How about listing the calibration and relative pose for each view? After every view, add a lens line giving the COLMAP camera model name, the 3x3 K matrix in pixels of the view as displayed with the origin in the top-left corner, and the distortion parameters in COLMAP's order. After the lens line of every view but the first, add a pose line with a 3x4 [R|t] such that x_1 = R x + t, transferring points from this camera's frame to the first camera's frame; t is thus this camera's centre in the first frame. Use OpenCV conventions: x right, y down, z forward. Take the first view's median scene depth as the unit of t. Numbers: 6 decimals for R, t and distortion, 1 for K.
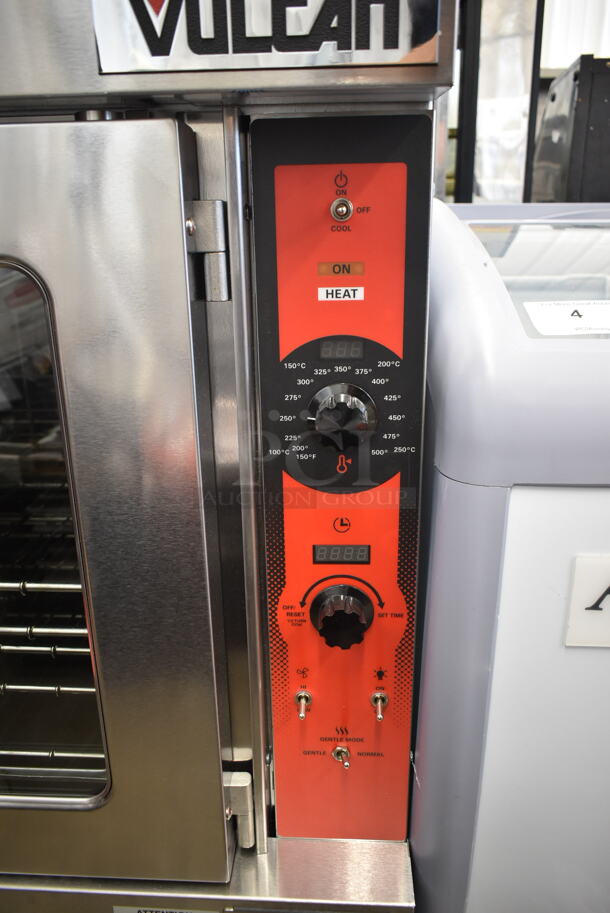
lens RADIAL K [[700.5, 0, 315.4], [0, 700.5, 443.2], [0, 0, 1]] dist [-0.027596, 0.017298]
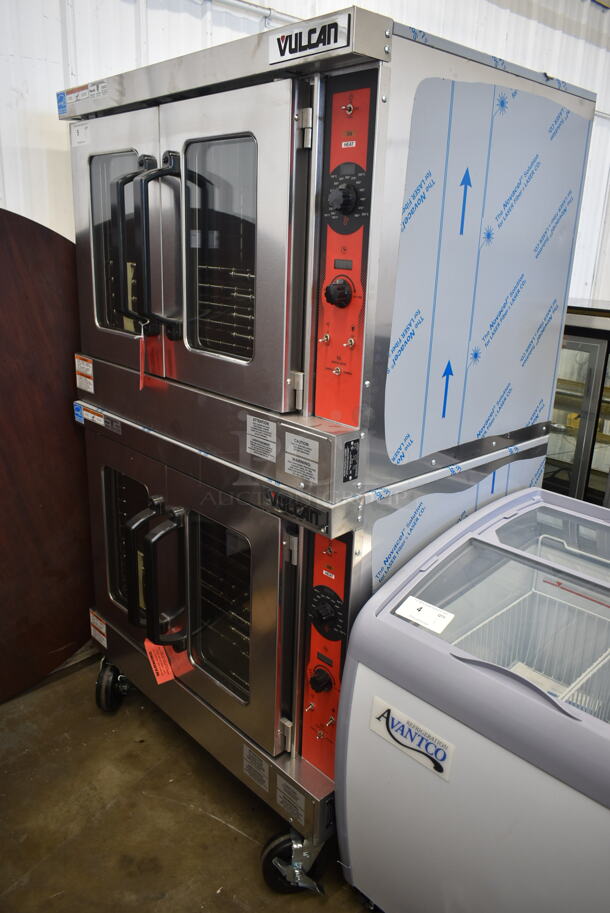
lens RADIAL K [[700.5, 0, 290.5], [0, 700.5, 465.4], [0, 0, 1]] dist [-0.027596, 0.017298]
pose [[0.707675, 0.253822, -0.659371, 1.713313], [-0.257678, 0.961683, 0.093641, 0.667438], [0.657874, 0.103638, 0.745963, -0.819014]]
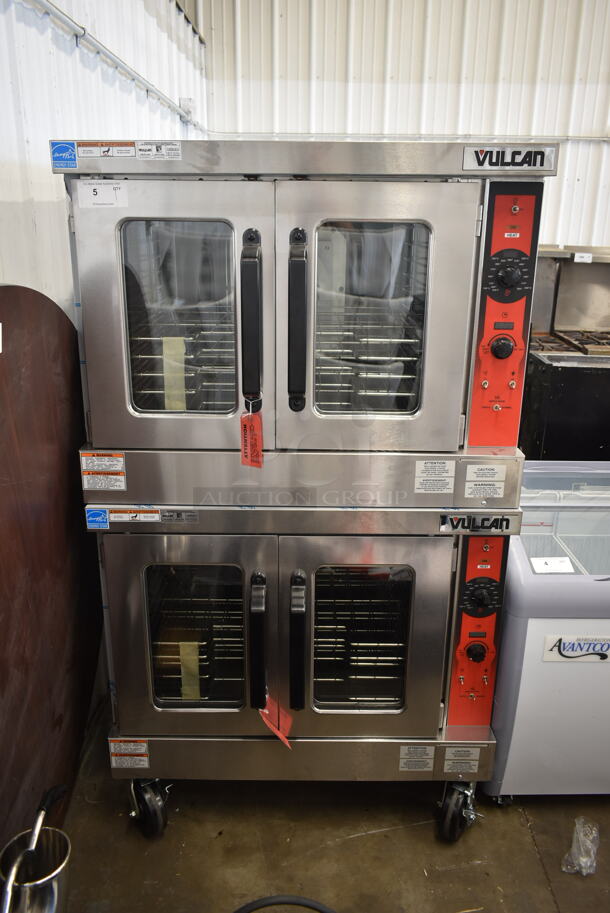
lens RADIAL K [[700.5, 0, 314.6], [0, 700.5, 458.3], [0, 0, 1]] dist [-0.027596, 0.017298]
pose [[0.998583, 0.003872, 0.053072, -0.976433], [-0.004393, 0.999943, 0.009703, 0.739430], [-0.053032, -0.009923, 0.998544, -2.035675]]
